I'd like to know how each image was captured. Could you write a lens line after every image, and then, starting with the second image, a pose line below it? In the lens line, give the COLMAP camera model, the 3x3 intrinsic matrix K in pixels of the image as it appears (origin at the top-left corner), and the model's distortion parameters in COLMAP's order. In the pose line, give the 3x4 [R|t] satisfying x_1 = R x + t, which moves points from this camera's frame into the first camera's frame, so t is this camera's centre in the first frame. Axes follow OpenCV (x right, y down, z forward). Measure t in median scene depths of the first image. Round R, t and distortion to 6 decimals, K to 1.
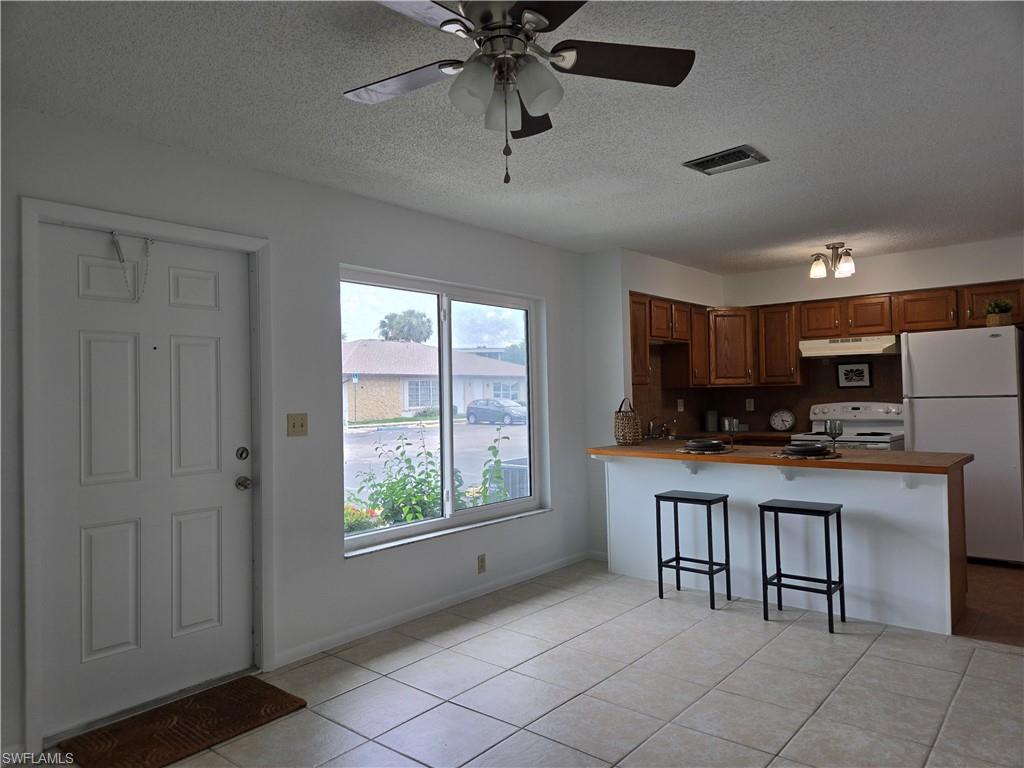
lens RADIAL K [[682.4, 0, 502.7], [0, 682.4, 384.1], [0, 0, 1]] dist [0.083913, -0.075453]
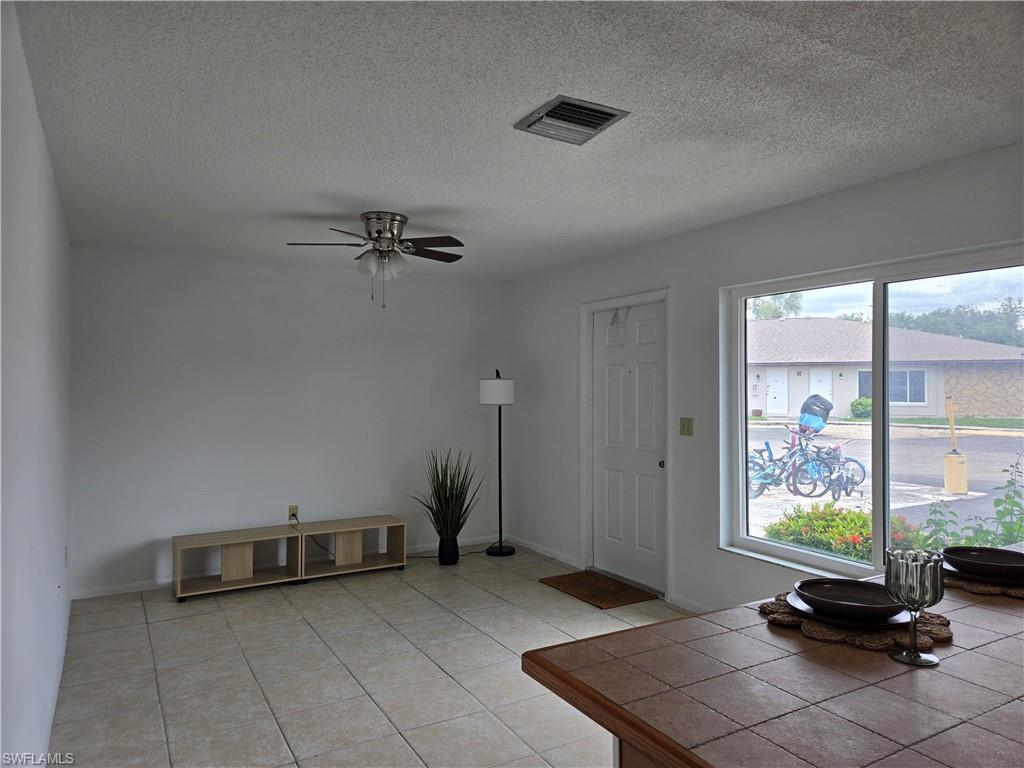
lens RADIAL K [[685.3, 0, 516.9], [0, 685.3, 383.0], [0, 0, 1]] dist [0.081135, -0.075207]
pose [[-0.330992, 0.014023, -0.943529, 0.684855], [0.022845, 0.999716, 0.006845, -0.025447], [0.943357, -0.019289, -0.331218, 0.765845]]
